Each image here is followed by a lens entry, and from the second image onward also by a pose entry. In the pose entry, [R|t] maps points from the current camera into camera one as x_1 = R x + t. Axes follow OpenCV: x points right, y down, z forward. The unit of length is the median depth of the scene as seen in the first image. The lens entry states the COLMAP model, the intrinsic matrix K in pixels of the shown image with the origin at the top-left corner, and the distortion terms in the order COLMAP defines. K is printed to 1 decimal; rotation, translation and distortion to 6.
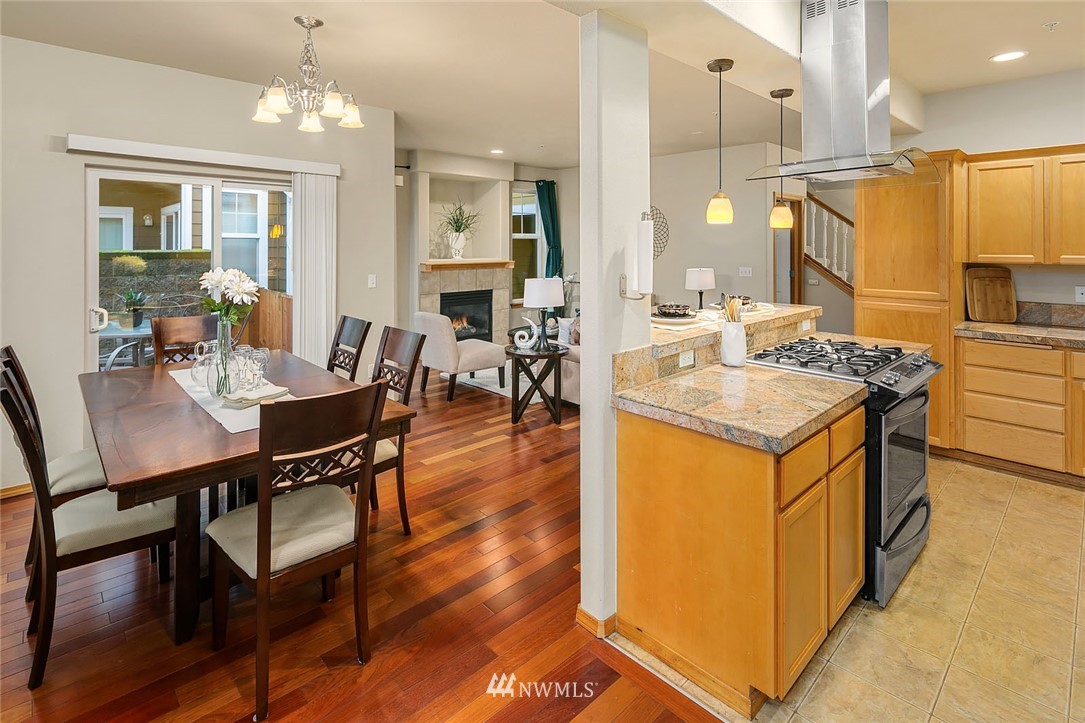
lens RADIAL K [[525.6, 0, 542.5], [0, 525.6, 361.5], [0, 0, 1]] dist [0.001983, 0.000333]
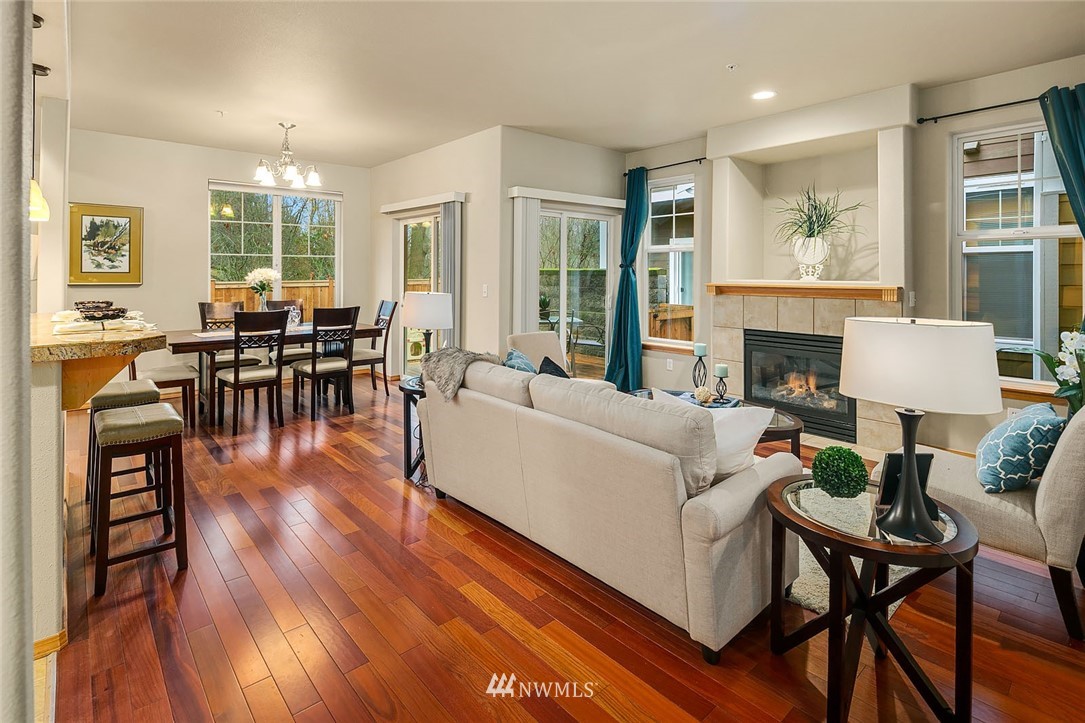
lens RADIAL K [[525.6, 0, 542.5], [0, 525.6, 361.5], [0, 0, 1]] dist [0.001983, 0.000333]
pose [[-0.041172, 0.157811, -0.986611, 0.501202], [-0.215886, 0.962717, 0.162999, -0.142992], [0.975550, 0.219706, -0.005568, 0.751960]]
